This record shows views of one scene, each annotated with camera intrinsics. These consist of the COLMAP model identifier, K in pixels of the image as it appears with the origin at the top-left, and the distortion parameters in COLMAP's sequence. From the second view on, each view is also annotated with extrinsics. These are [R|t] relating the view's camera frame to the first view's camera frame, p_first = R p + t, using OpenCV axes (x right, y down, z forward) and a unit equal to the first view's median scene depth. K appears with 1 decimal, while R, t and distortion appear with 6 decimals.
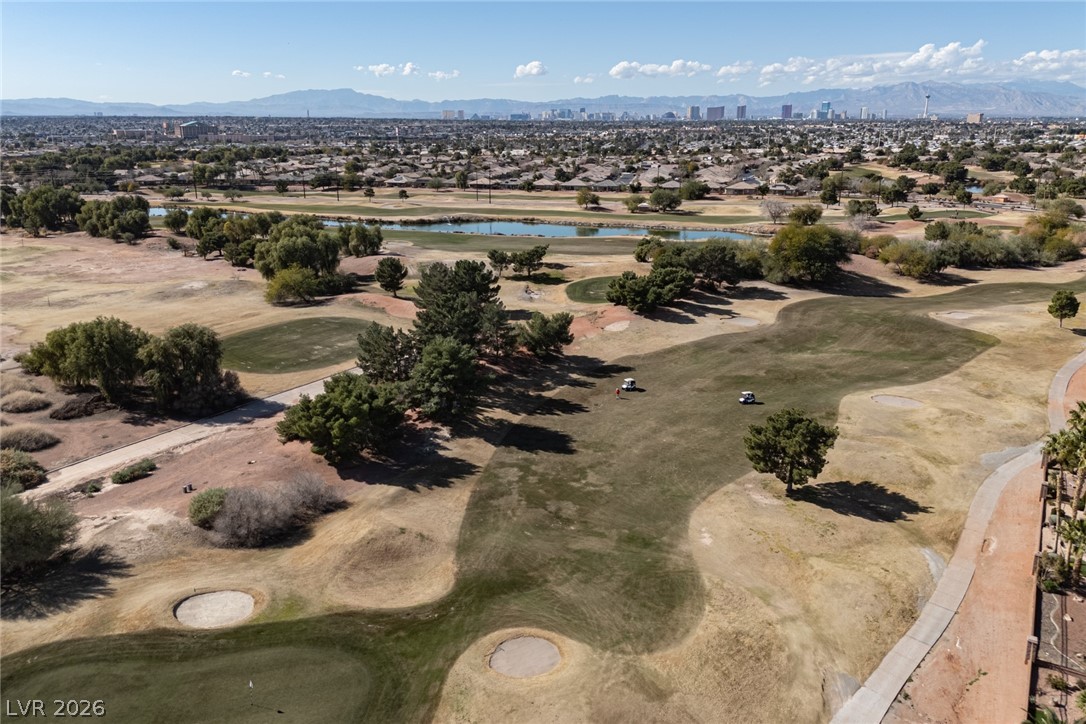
lens RADIAL K [[799.7, 0, 552.9], [0, 799.7, 326.4], [0, 0, 1]] dist [0.073066, -0.076529]
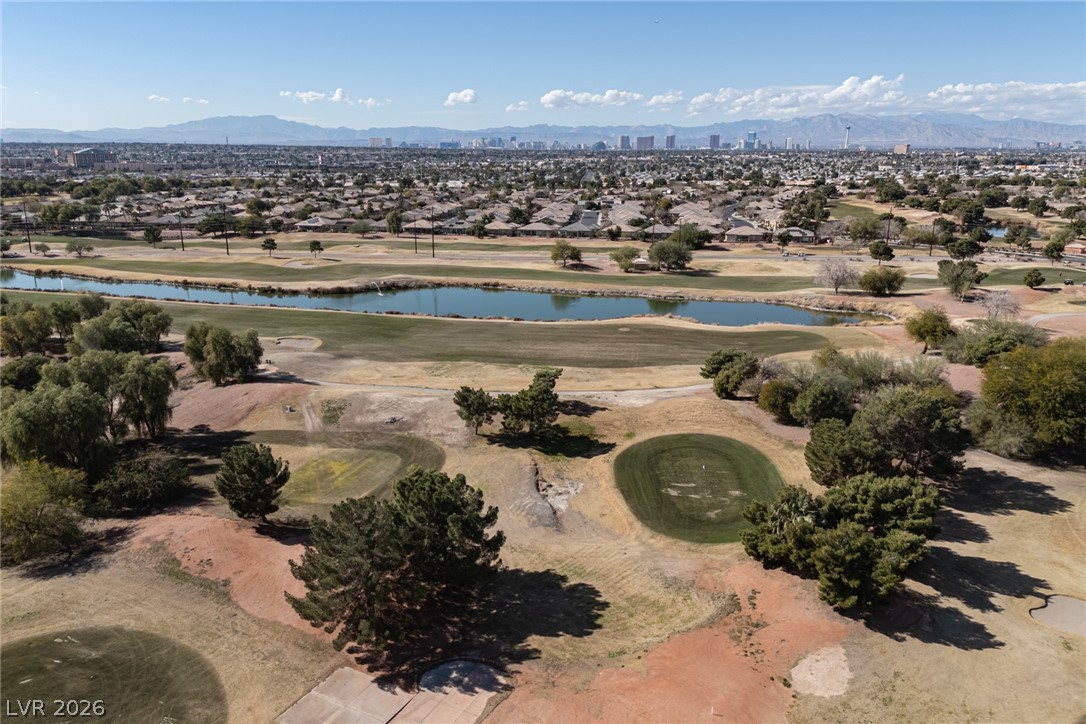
lens RADIAL K [[799.7, 0, 552.9], [0, 799.7, 326.4], [0, 0, 1]] dist [0.073066, -0.076529]
pose [[0.996267, -0.015182, 0.084984, -0.026799], [0.018023, 0.999301, -0.032764, -0.052758], [-0.084427, 0.034173, 0.995843, 0.203557]]
